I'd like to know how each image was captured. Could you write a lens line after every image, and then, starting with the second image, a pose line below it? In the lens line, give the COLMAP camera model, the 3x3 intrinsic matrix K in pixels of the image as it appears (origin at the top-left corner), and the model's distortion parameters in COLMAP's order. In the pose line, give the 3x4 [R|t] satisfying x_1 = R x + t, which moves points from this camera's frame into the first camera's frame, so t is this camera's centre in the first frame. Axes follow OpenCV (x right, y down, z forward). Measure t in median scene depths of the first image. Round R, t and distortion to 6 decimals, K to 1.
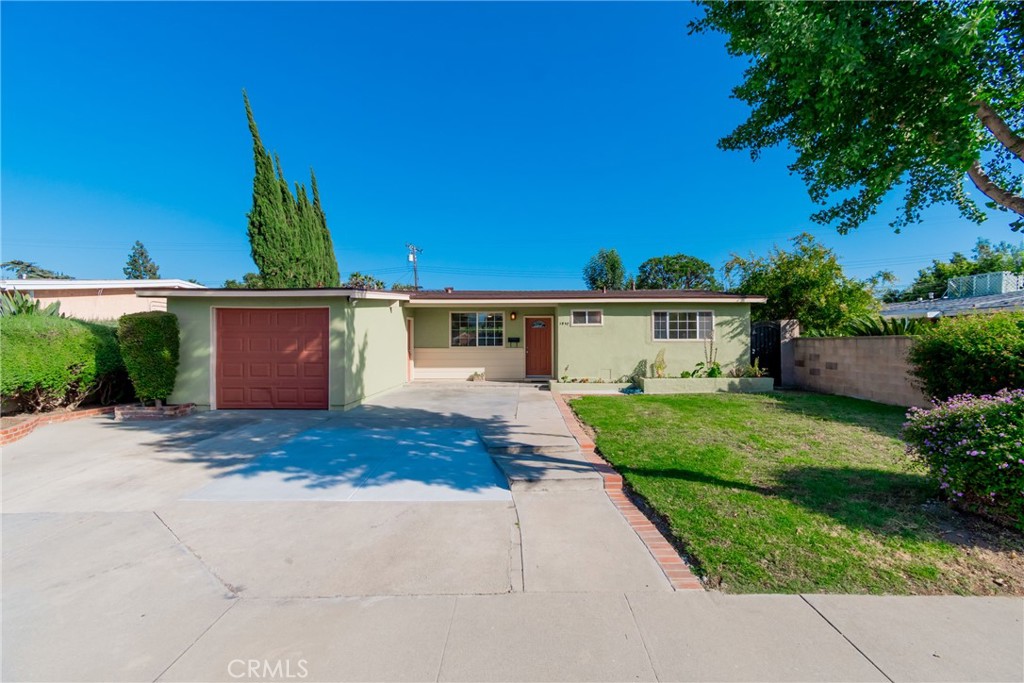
lens RADIAL K [[440.0, 0, 509.6], [0, 440.0, 342.7], [0, 0, 1]] dist [0.002686, 0.000019]
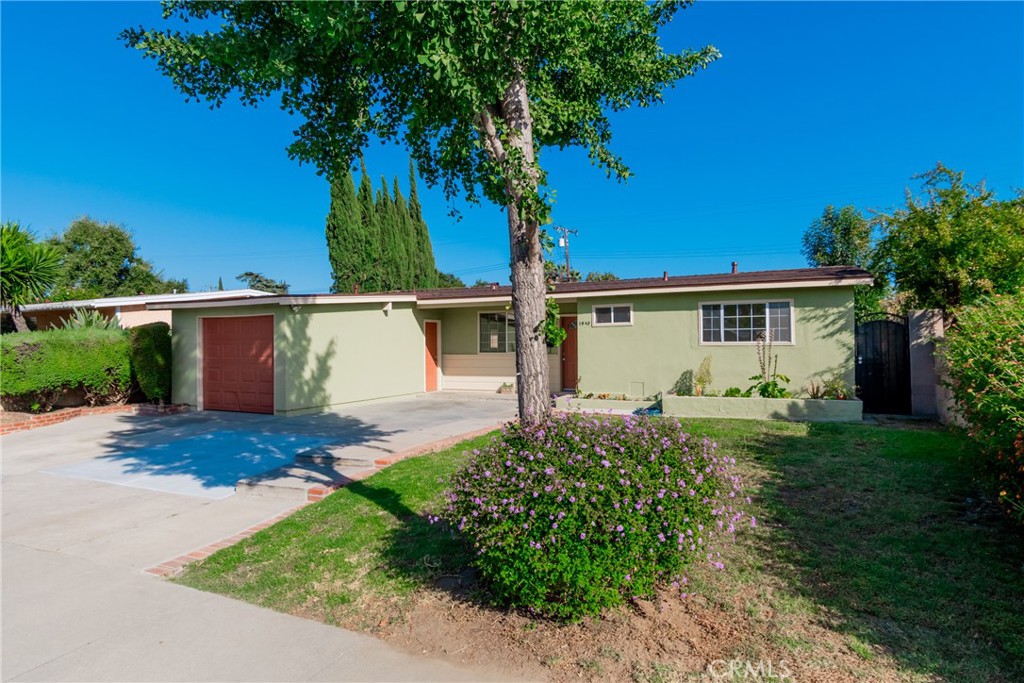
lens RADIAL K [[571.8, 0, 510.5], [0, 571.8, 342.3], [0, 0, 1]] dist [-0.000760, 0.000890]
pose [[0.908695, -0.007805, -0.417387, 0.434604], [0.004884, 0.999956, -0.008065, -0.001797], [0.417431, 0.005290, 0.908693, 0.013544]]
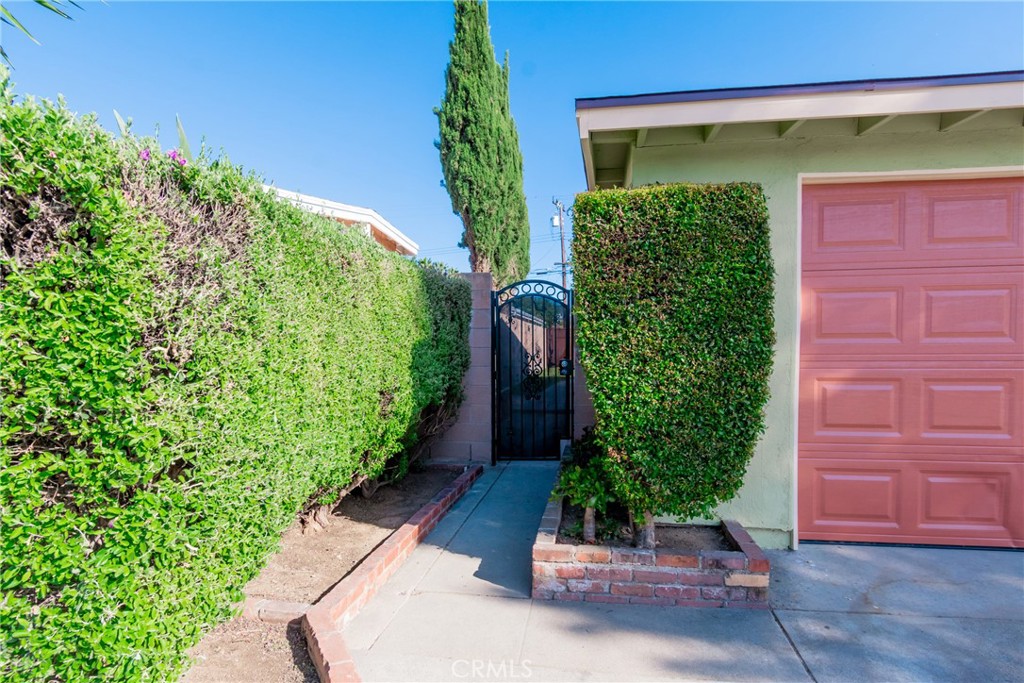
lens RADIAL K [[571.8, 0, 516.2], [0, 571.8, 342.5], [0, 0, 1]] dist [-0.000760, 0.000890]
pose [[0.990222, -0.008920, -0.139216, -0.557372], [0.006995, 0.999873, -0.014309, 0.018275], [0.139326, 0.013195, 0.990159, 0.428251]]
